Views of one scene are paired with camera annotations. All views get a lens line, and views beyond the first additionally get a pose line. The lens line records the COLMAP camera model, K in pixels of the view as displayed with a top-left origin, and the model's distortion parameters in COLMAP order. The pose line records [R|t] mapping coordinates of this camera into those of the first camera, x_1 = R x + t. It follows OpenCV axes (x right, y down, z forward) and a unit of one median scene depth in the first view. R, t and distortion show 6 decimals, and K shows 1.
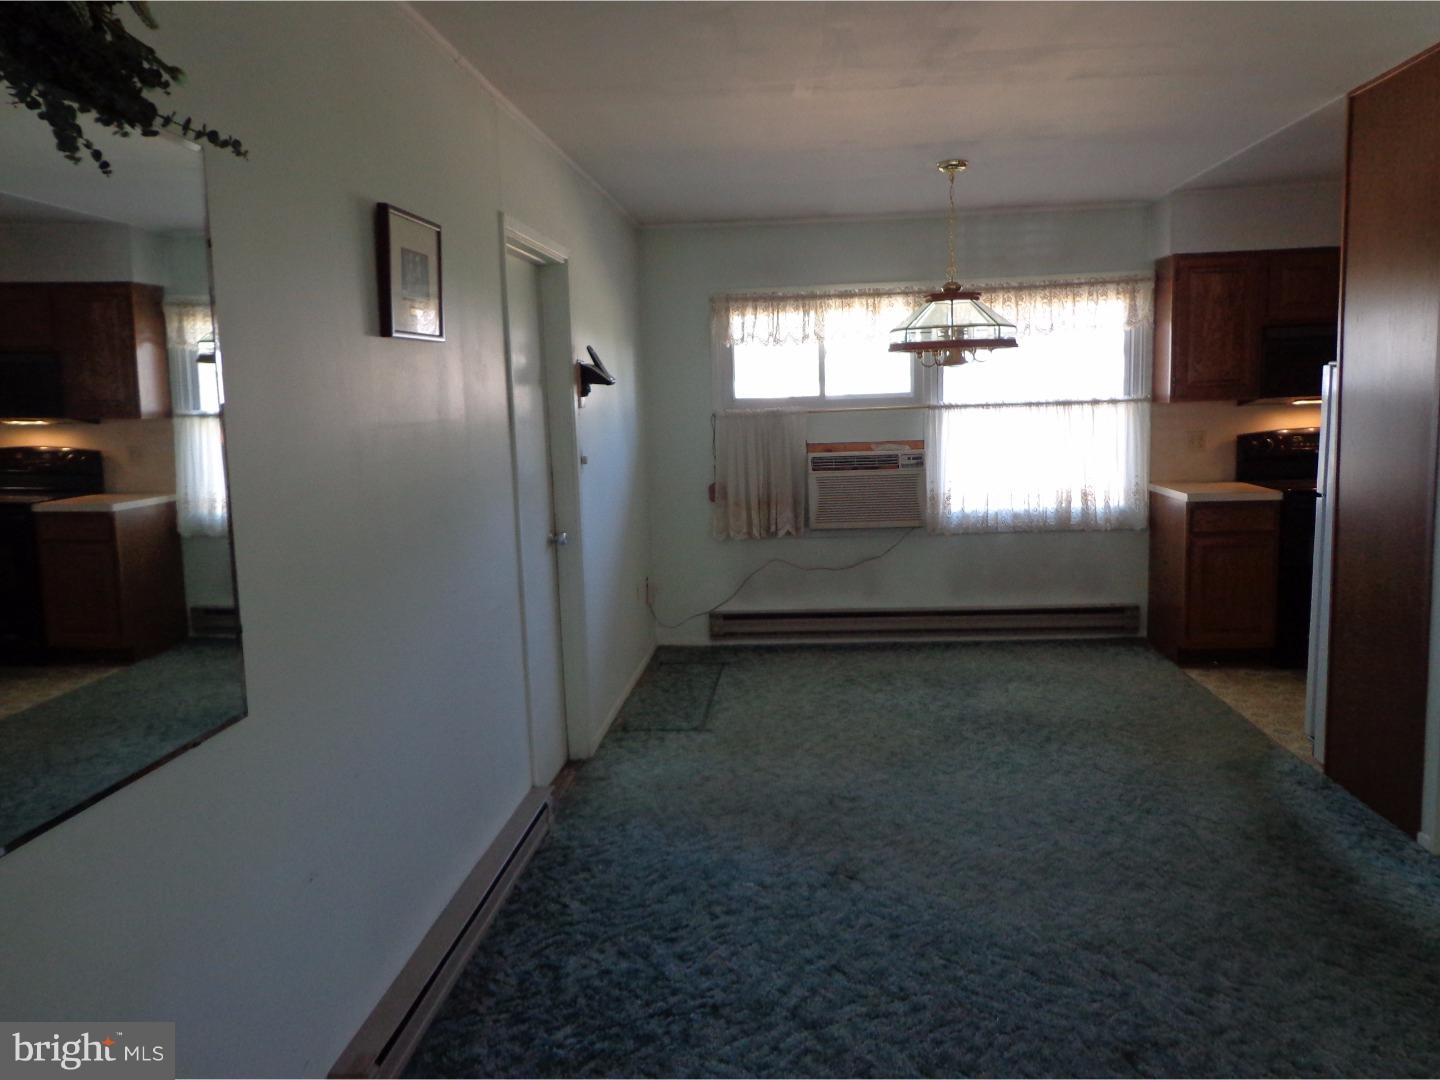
lens RADIAL K [[1064.6, 0, 724.4], [0, 1064.6, 544.9], [0, 0, 1]] dist [0.000986, -0.008772]
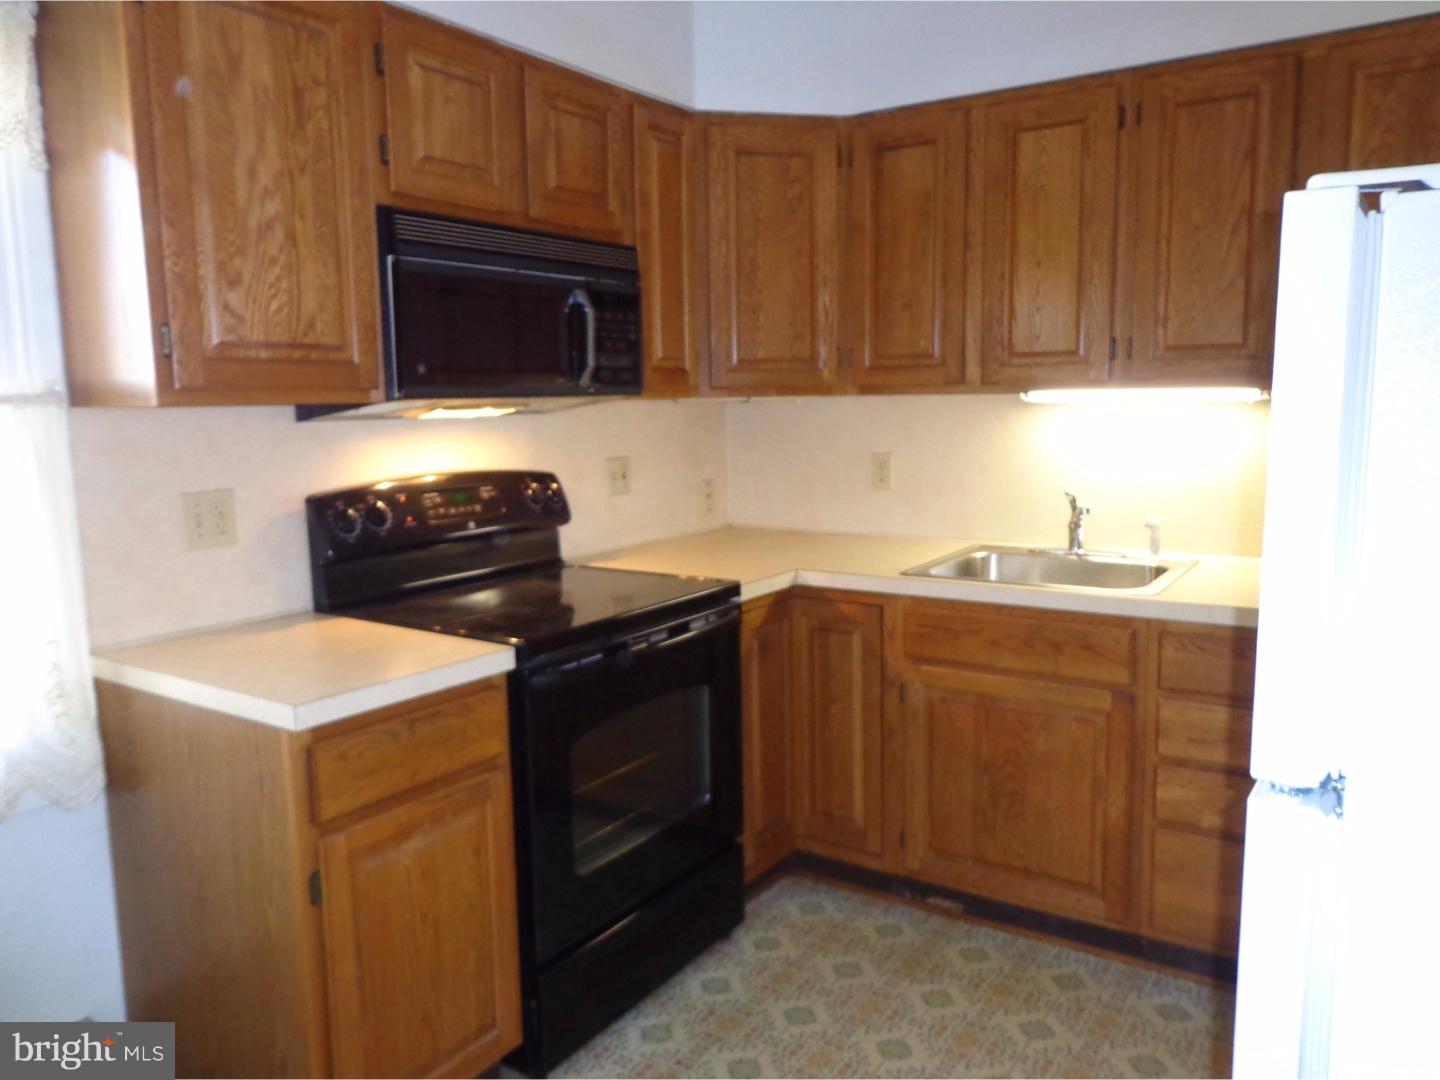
lens RADIAL K [[1064.6, 0, 724.4], [0, 1064.6, 544.9], [0, 0, 1]] dist [0.000986, -0.008772]
pose [[0.489273, -0.098042, 0.866603, 0.229573], [0.118784, 0.991893, 0.045153, -0.089262], [-0.864004, 0.080847, 0.496952, 0.713902]]
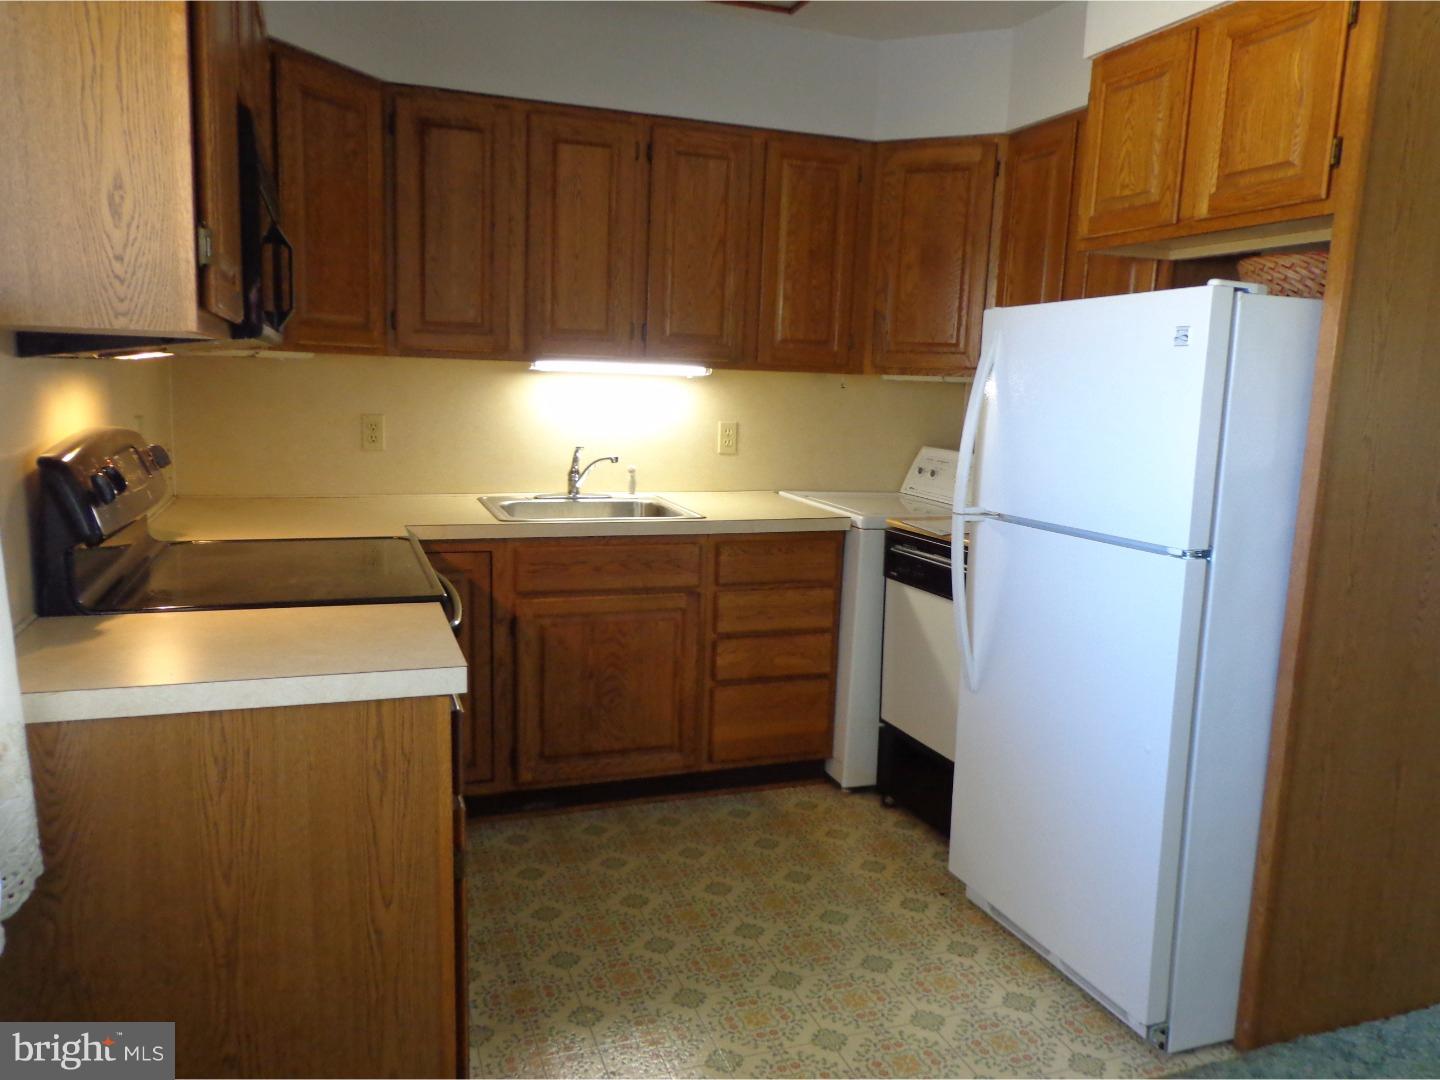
lens RADIAL K [[1064.6, 0, 724.4], [0, 1064.6, 544.9], [0, 0, 1]] dist [0.000986, -0.008772]
pose [[-0.416763, -0.118800, 0.901219, 0.154099], [0.103753, 0.978727, 0.176998, -0.116346], [-0.903075, 0.167270, -0.395572, 0.997639]]
